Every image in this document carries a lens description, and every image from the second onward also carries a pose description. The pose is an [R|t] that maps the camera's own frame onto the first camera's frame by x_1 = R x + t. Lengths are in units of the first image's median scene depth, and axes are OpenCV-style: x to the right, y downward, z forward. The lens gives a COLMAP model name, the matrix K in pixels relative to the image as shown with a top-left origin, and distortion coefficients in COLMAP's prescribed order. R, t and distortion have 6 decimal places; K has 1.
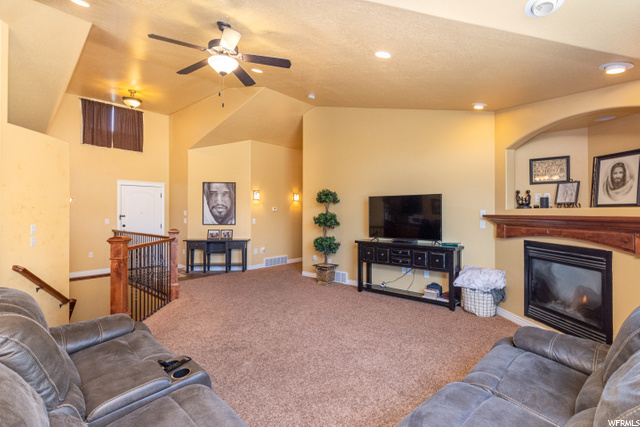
lens RADIAL K [[310.5, 0, 320.0], [0, 310.5, 213.5], [0, 0, 1]] dist [0.000160, -0.000151]
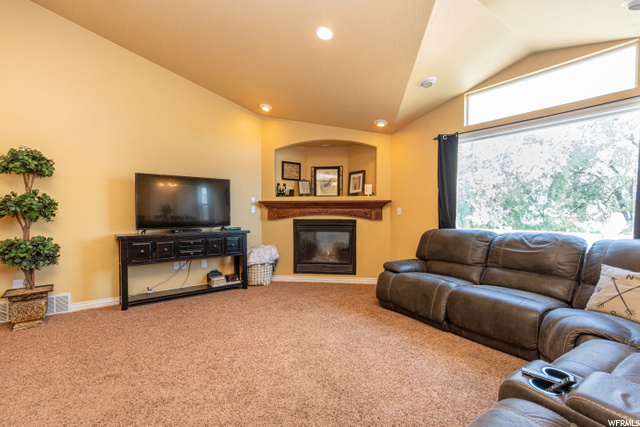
lens RADIAL K [[289.6, 0, 312.8], [0, 289.6, 210.4], [0, 0, 1]] dist [-0.000714, -0.000016]
pose [[0.196712, -0.003942, 0.980453, -0.557655], [0.003330, 0.999989, 0.003352, 0.040383], [-0.980456, 0.002606, 0.196723, 0.619234]]
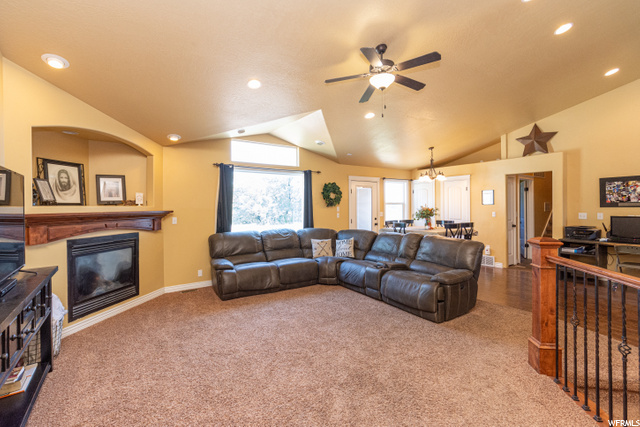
lens RADIAL K [[289.6, 0, 312.8], [0, 289.6, 210.4], [0, 0, 1]] dist [-0.000714, -0.000016]
pose [[-0.972835, 0.004992, 0.231445, -0.222311], [0.007382, 0.999928, 0.009459, -0.003445], [-0.231381, 0.010910, -0.972802, 1.554807]]
